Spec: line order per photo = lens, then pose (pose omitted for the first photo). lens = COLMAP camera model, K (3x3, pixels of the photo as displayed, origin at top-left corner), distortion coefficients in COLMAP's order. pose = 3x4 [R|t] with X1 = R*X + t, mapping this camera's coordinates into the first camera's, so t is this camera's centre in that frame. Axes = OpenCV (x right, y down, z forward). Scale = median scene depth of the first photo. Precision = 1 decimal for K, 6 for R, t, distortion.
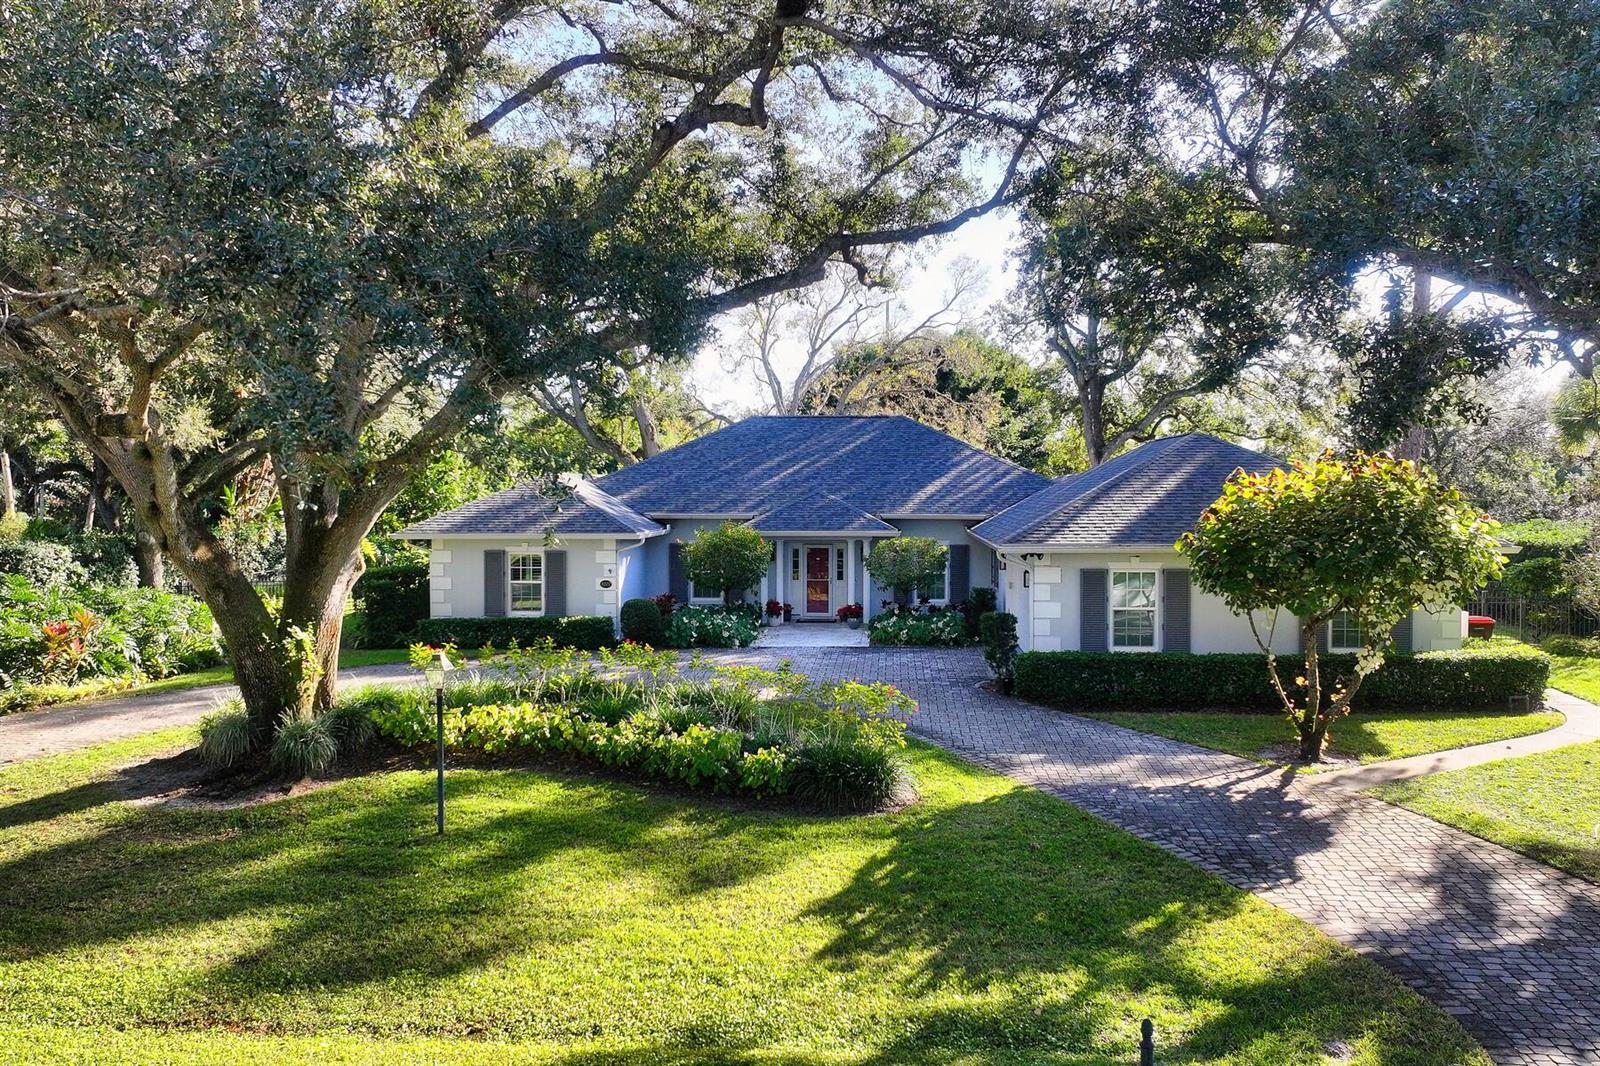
lens RADIAL K [[1322.4, 0, 800.0], [0, 1322.4, 533.0], [0, 0, 1]] dist [0.008374, 0.005913]
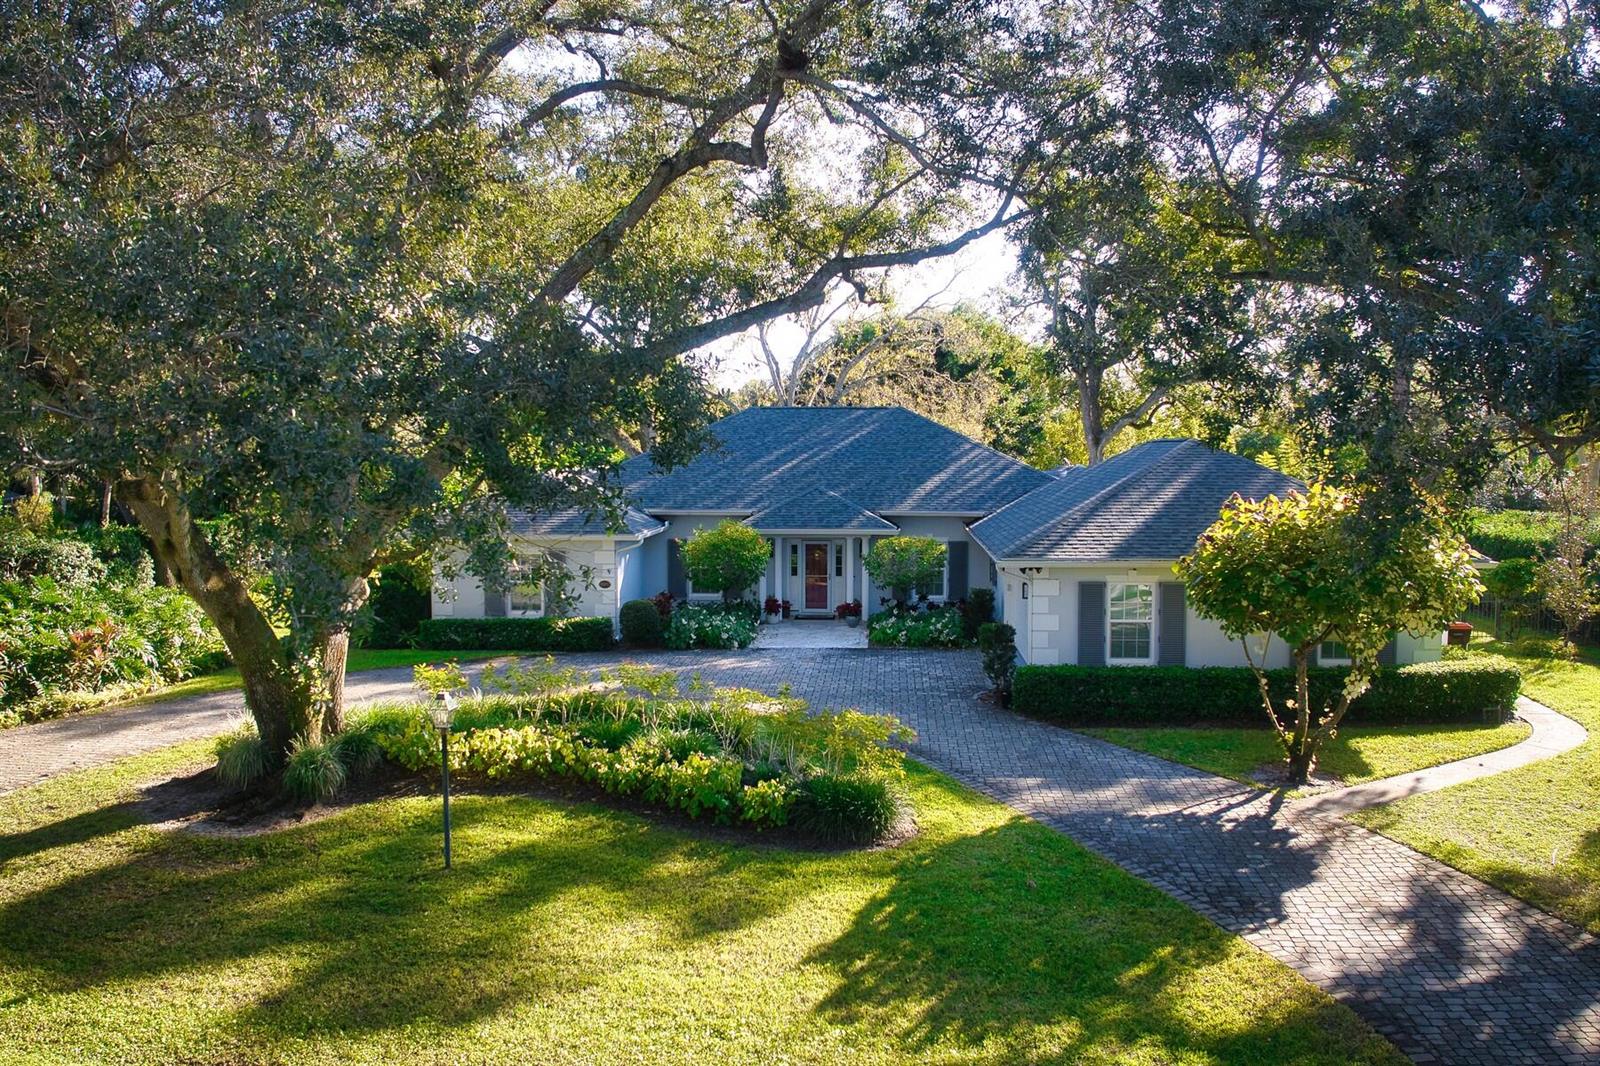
lens RADIAL K [[1326.7, 0, 800.0], [0, 1326.7, 533.0], [0, 0, 1]] dist [-0.095338, -0.017904]
pose [[0.999998, 0.000499, 0.002084, -0.001755], [-0.000564, 0.999507, 0.031406, -0.045186], [-0.002067, -0.031407, 0.999505, -0.000125]]
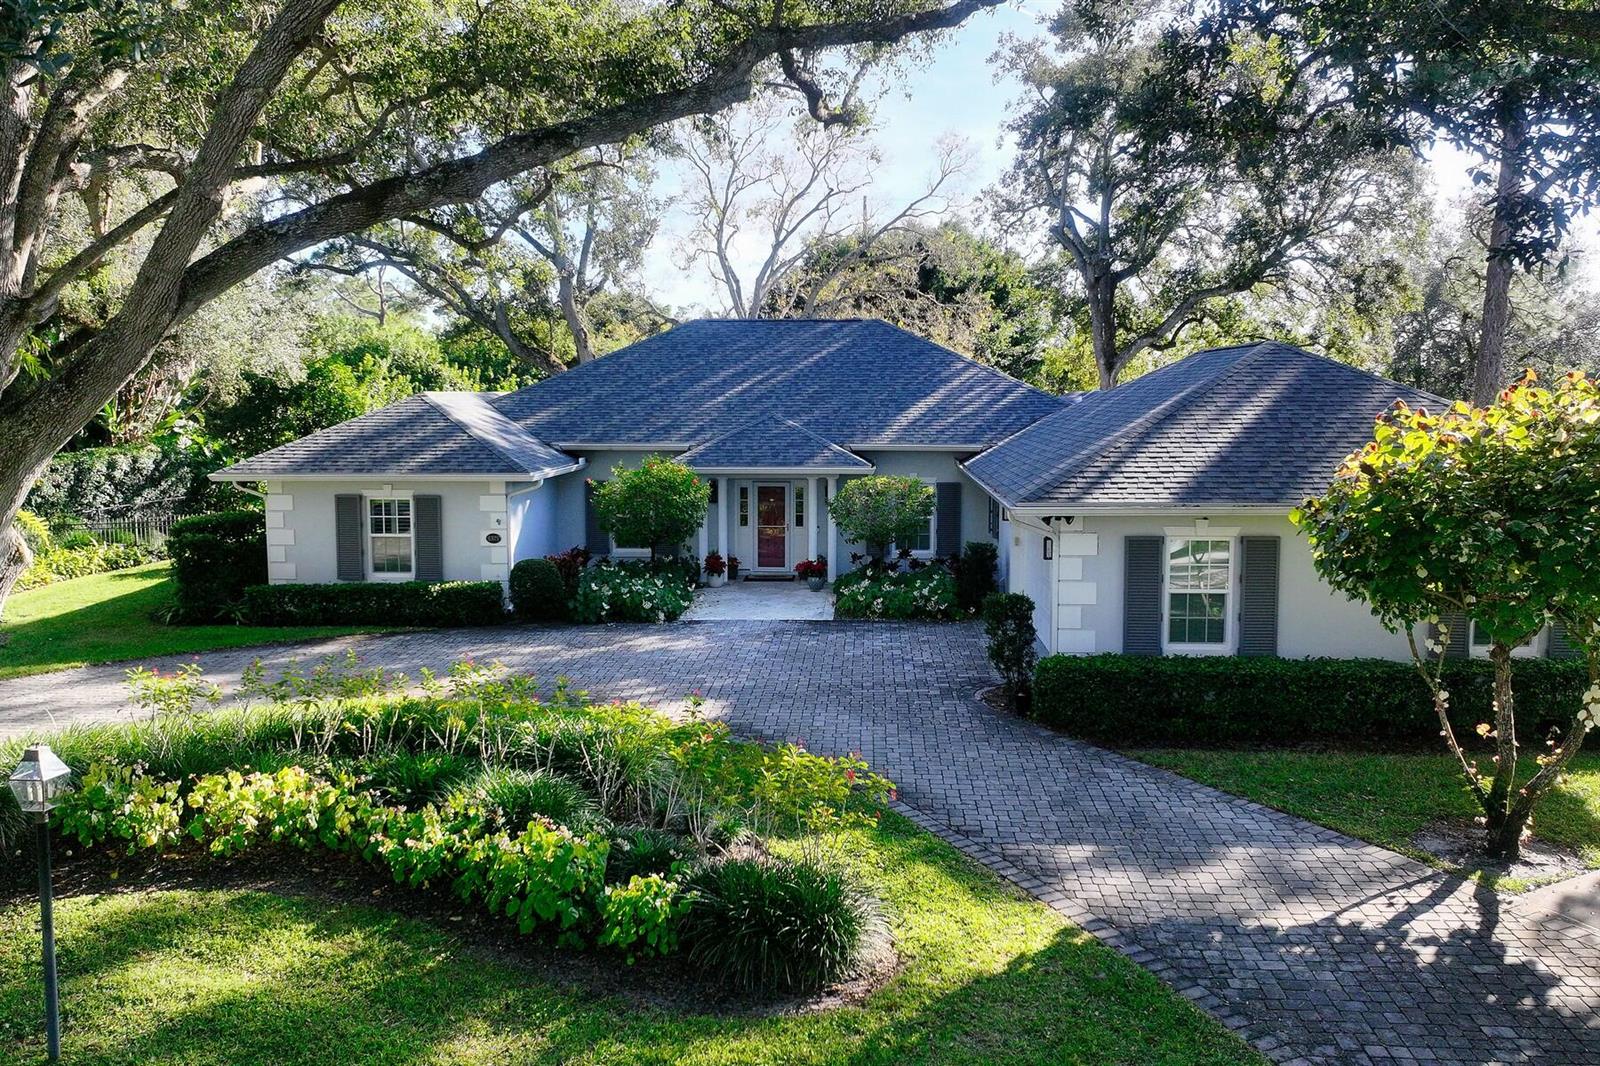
lens RADIAL K [[1322.4, 0, 800.0], [0, 1322.4, 533.0], [0, 0, 1]] dist [0.008374, 0.005913]
pose [[0.999866, -0.001988, 0.016236, 0.028001], [0.000823, 0.997444, 0.071445, -0.027990], [-0.016337, -0.071422, 0.997312, 0.321558]]
